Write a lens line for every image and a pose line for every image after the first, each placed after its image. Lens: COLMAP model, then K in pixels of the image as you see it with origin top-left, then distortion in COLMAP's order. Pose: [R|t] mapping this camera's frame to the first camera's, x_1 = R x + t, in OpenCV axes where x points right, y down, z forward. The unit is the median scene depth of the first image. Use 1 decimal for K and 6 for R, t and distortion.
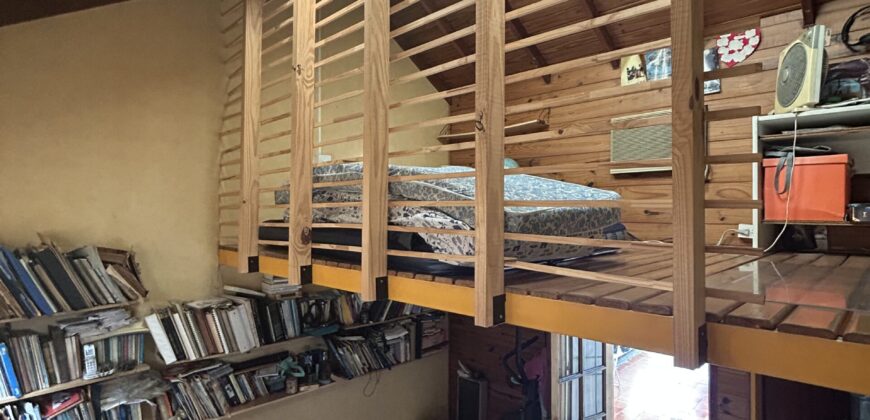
lens RADIAL K [[472.1, 0, 435.0], [0, 472.1, 210.0], [0, 0, 1]] dist [-0.002102, -0.000622]
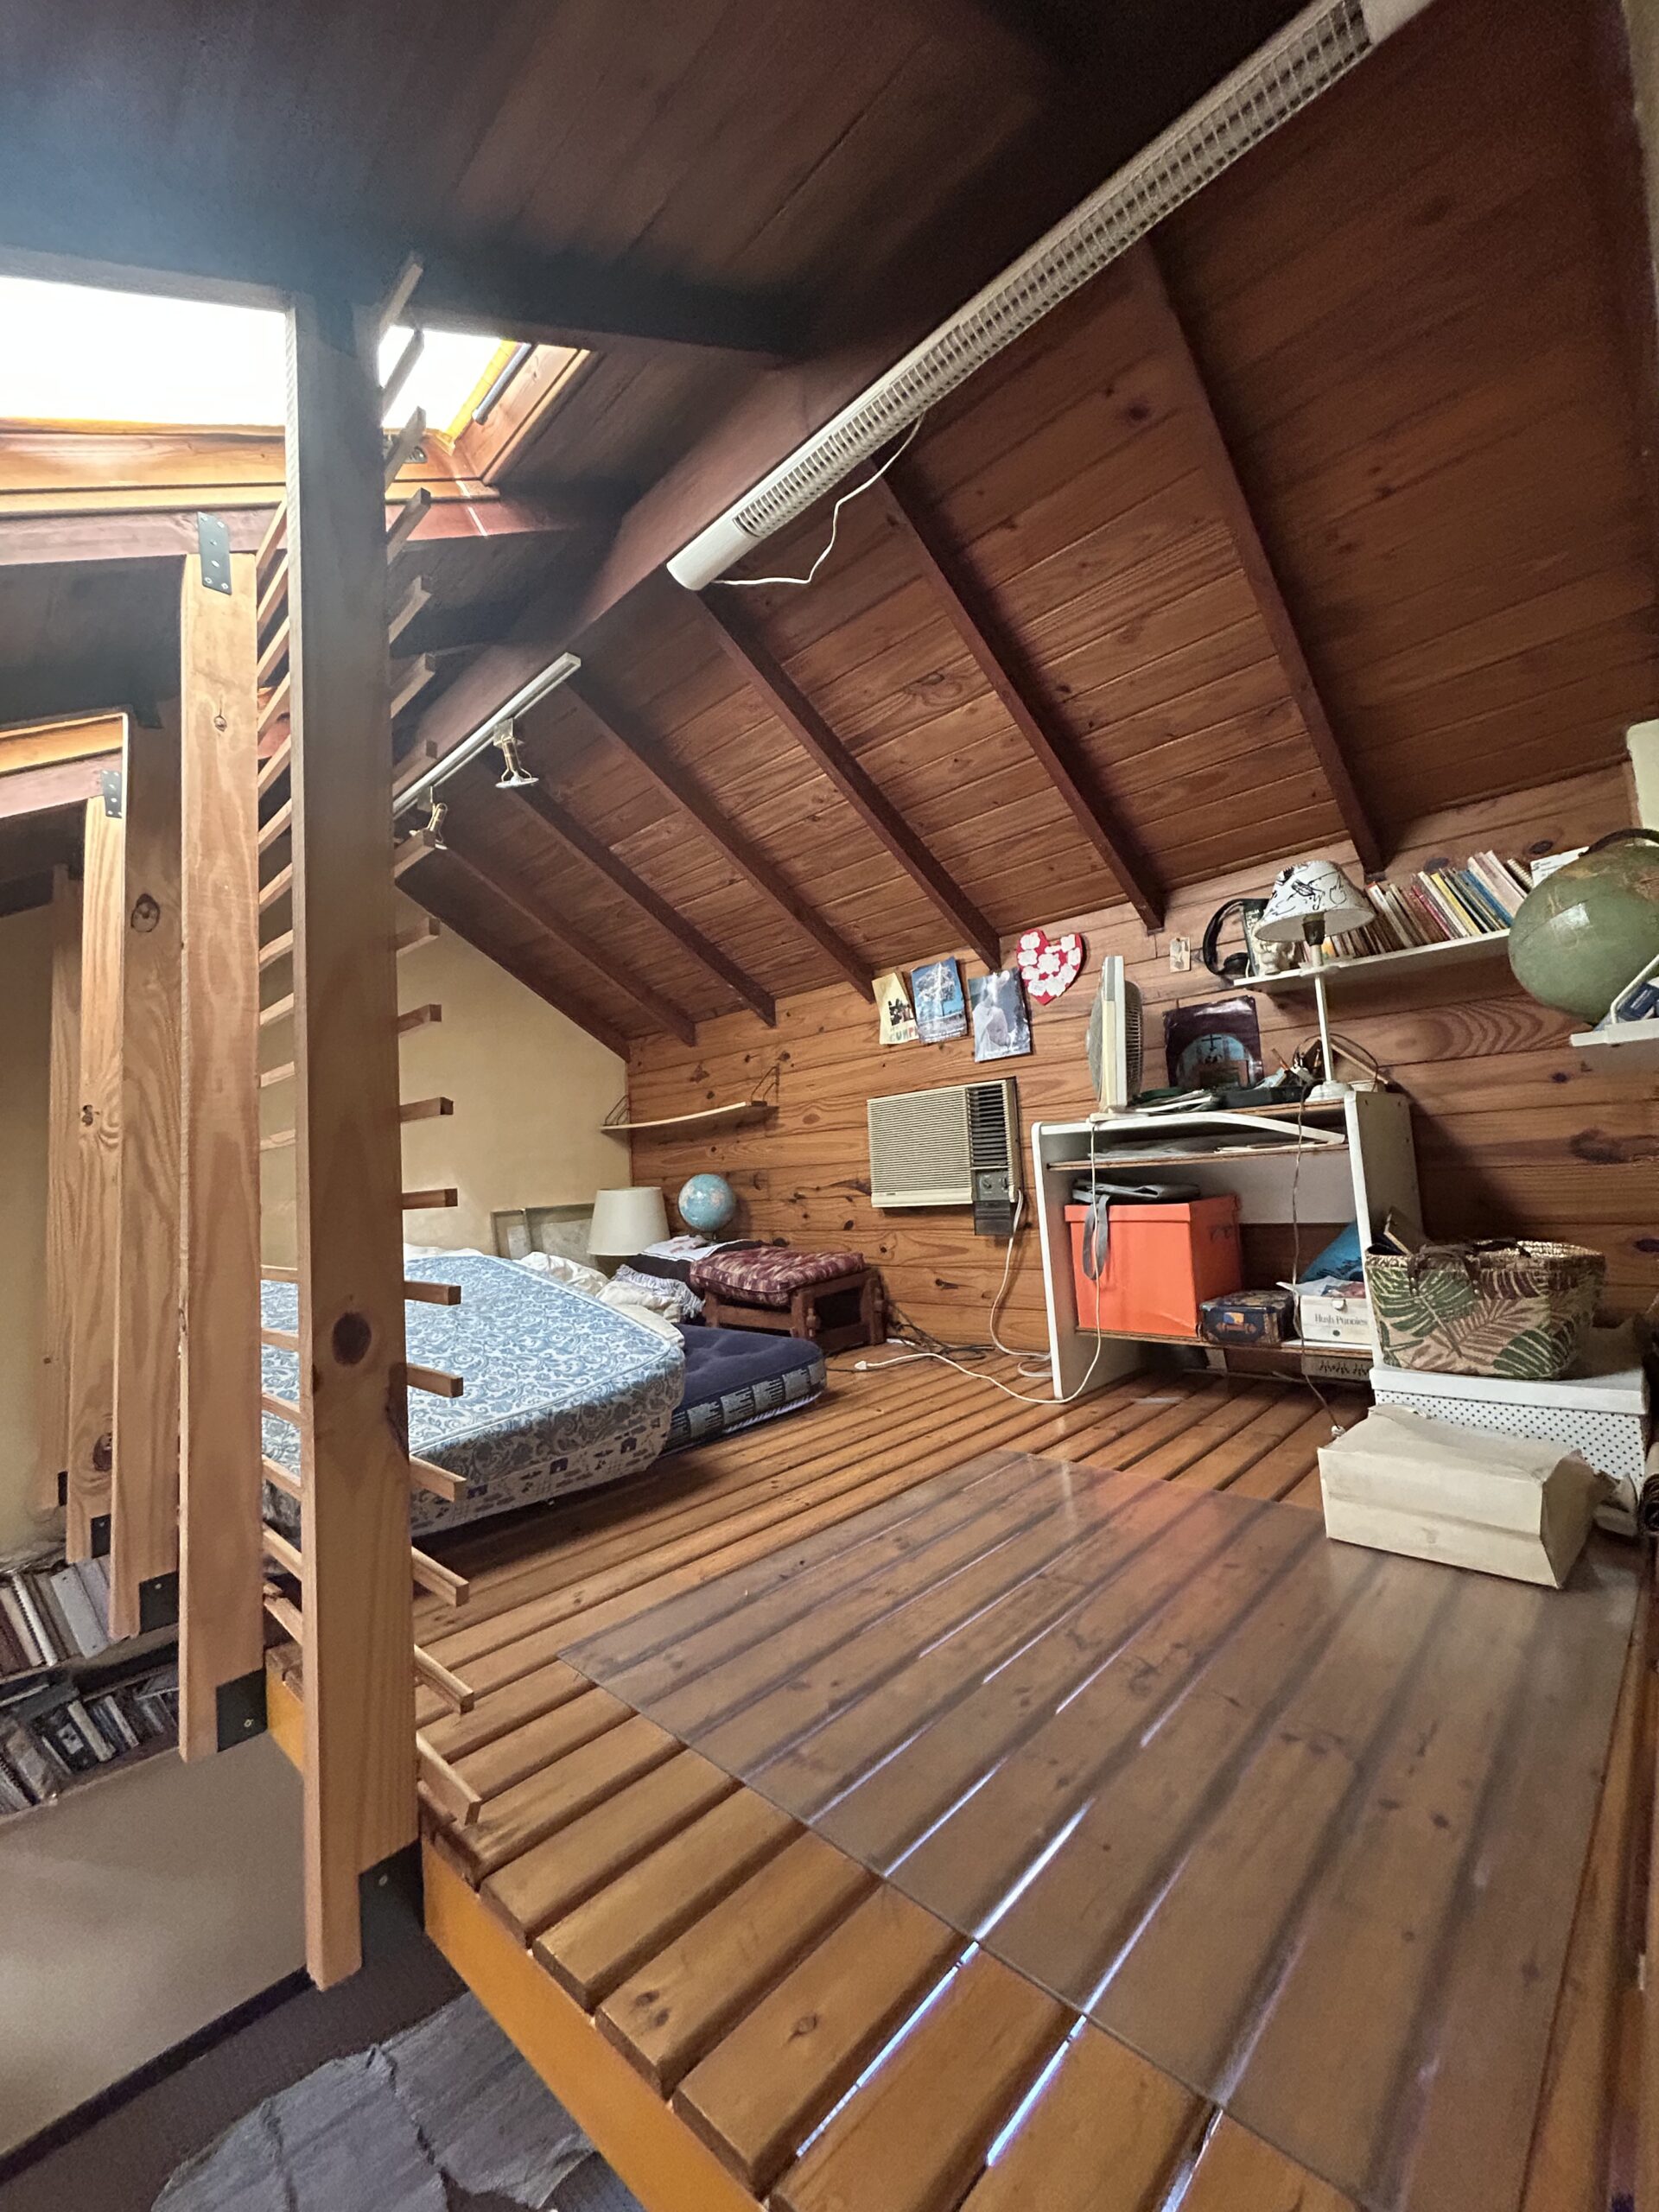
lens RADIAL K [[894.5, 0, 829.5], [0, 894.5, 1106.0], [0, 0, 1]] dist [-0.002138, -0.000085]
pose [[0.997348, -0.069715, 0.020884, 0.364718], [0.071082, 0.994714, -0.074110, -0.137403], [-0.015607, 0.075398, 0.997031, 0.031740]]
